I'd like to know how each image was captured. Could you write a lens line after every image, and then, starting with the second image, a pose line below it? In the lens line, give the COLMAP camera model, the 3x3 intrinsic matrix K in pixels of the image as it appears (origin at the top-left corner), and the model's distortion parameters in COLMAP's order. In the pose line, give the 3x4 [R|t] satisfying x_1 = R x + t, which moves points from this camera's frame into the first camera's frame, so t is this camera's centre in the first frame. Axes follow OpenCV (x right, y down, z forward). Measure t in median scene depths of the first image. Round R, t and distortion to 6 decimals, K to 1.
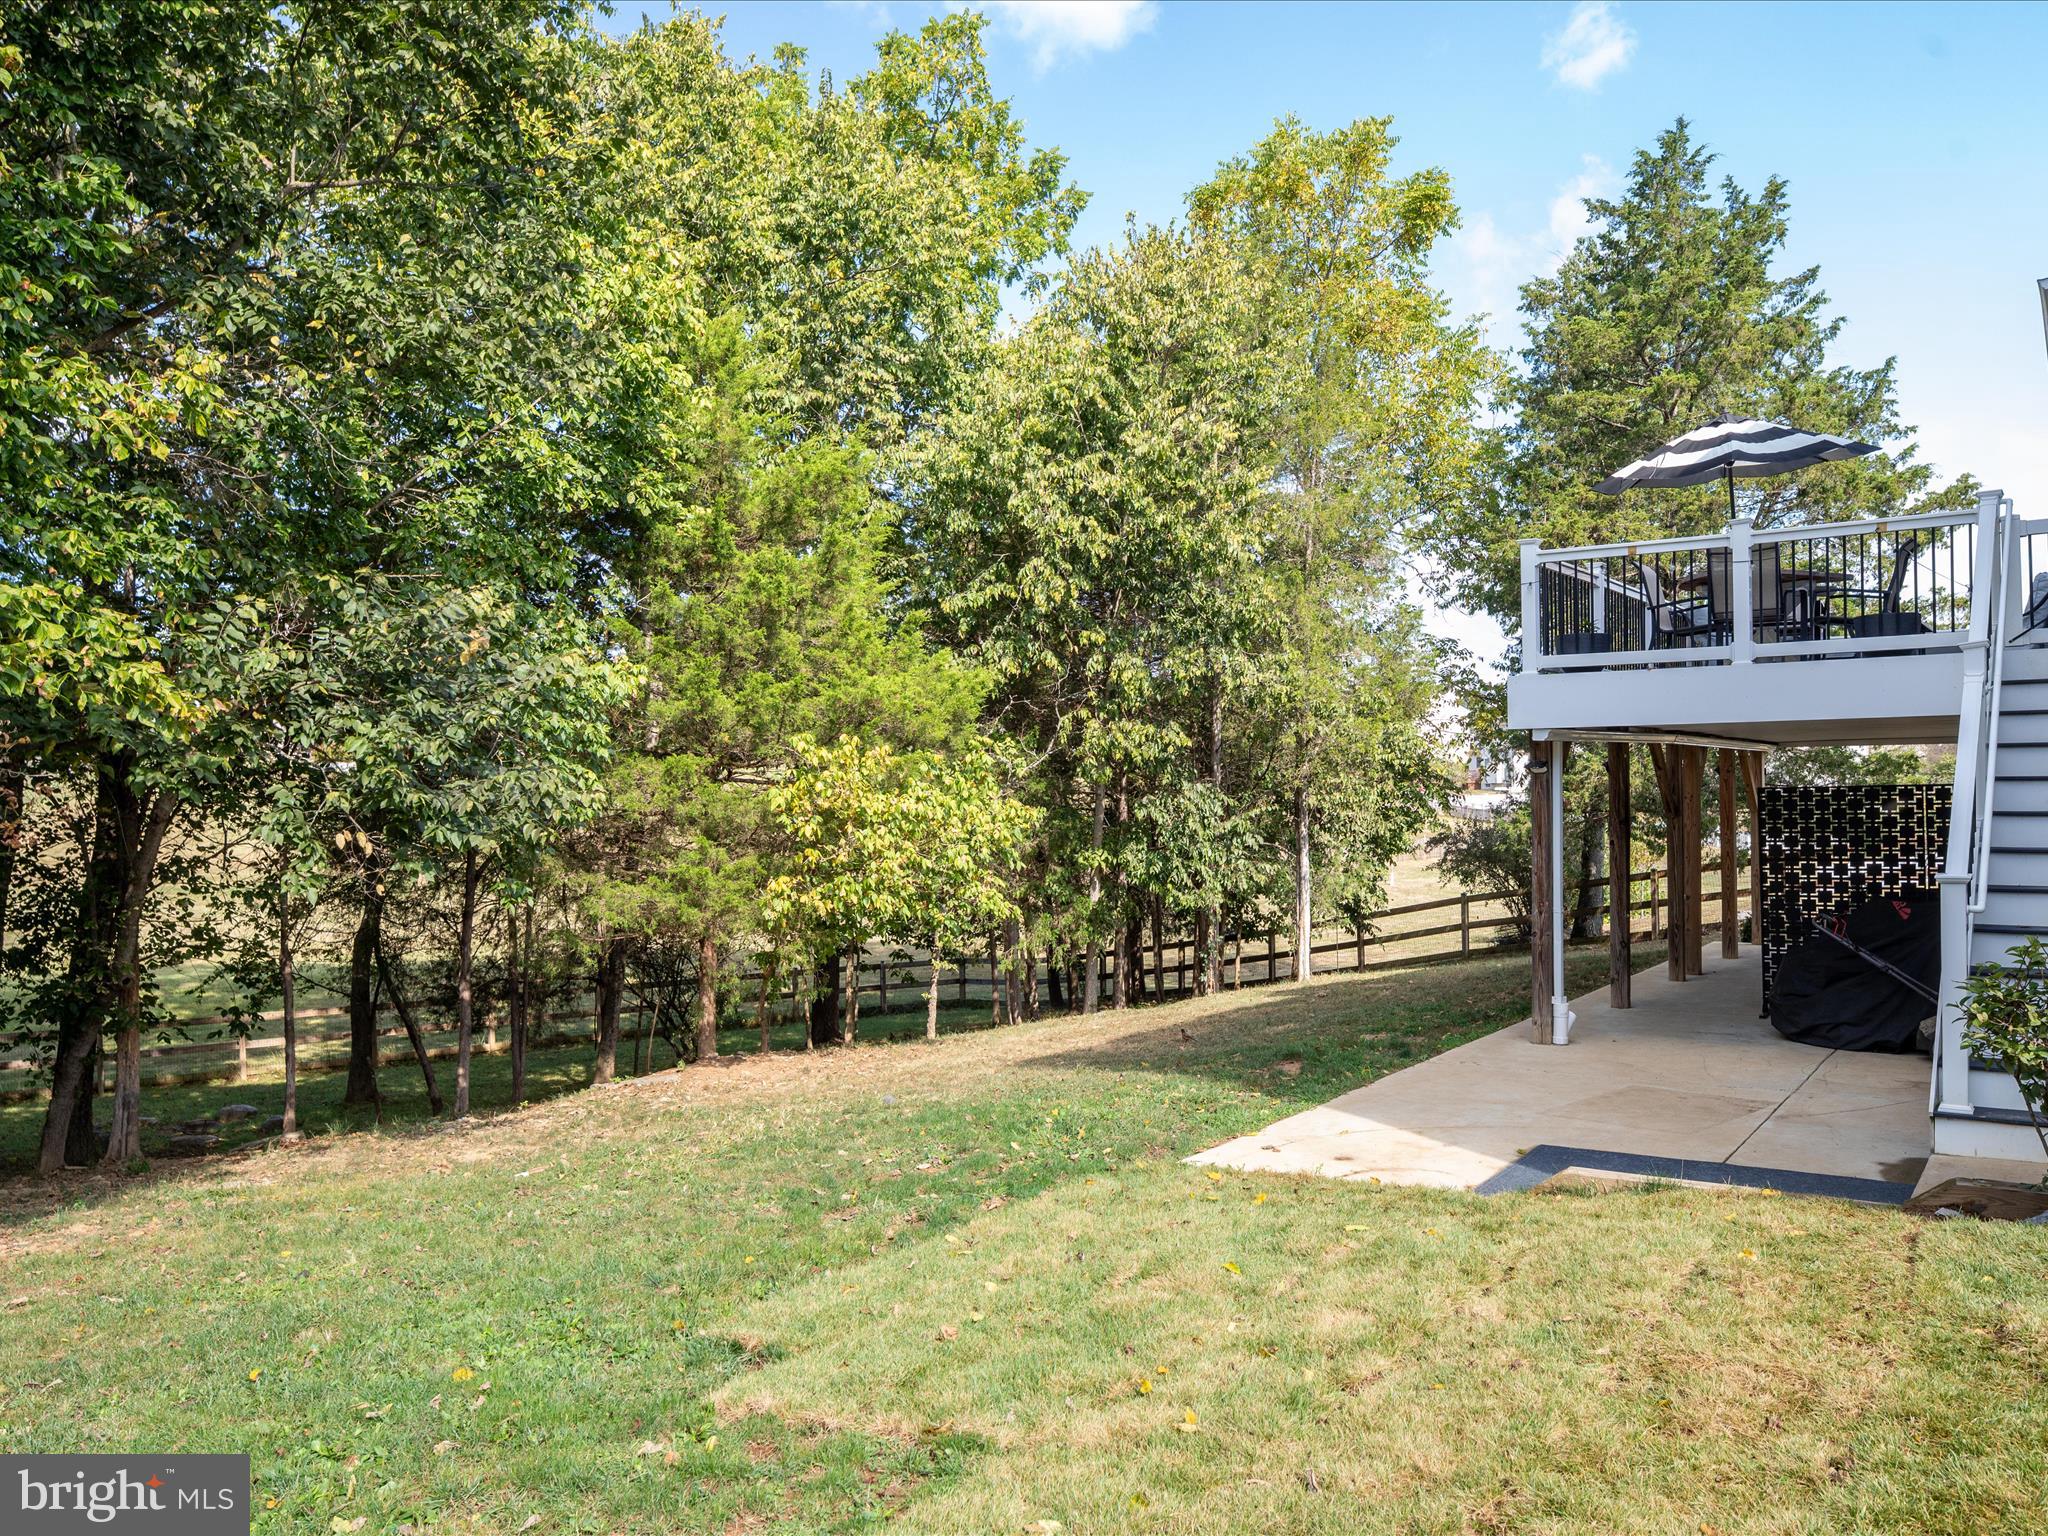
lens RADIAL K [[1485.4, 0, 1005.3], [0, 1485.4, 774.8], [0, 0, 1]] dist [-0.040106, 0.020394]
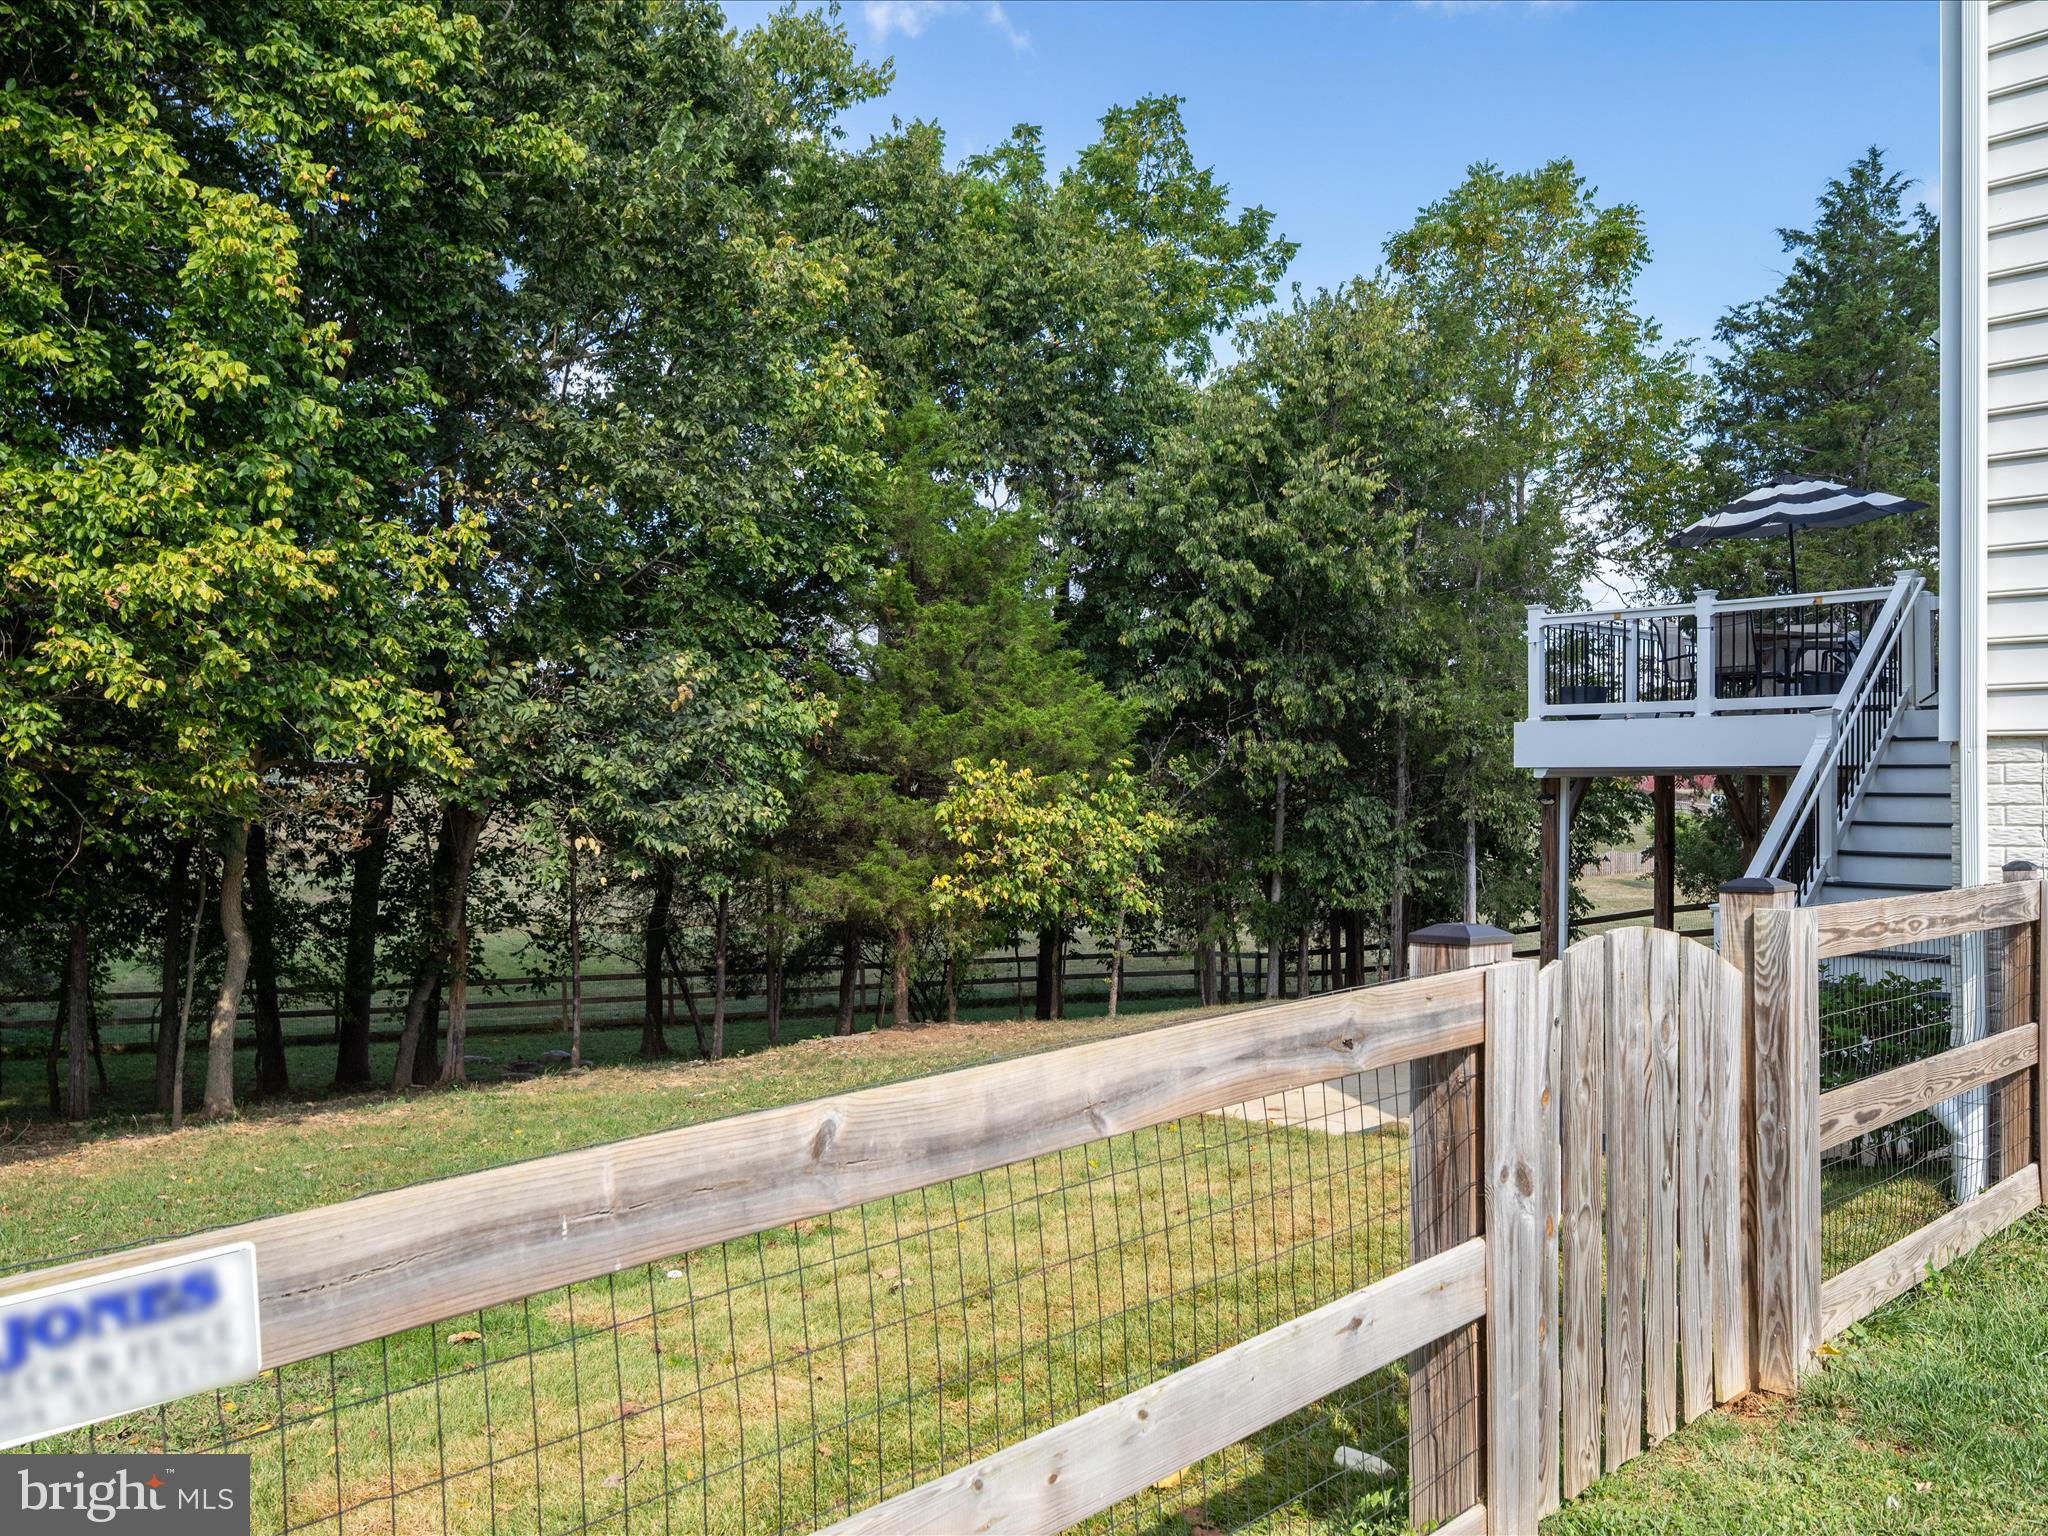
lens RADIAL K [[1473.9, 0, 1030.3], [0, 1473.9, 769.2], [0, 0, 1]] dist [-0.035629, 0.000689]
pose [[0.981547, 0.012079, -0.190840, 0.128433], [-0.011758, 0.999927, 0.002815, -0.019601], [0.190860, -0.000519, 0.981617, -0.149719]]
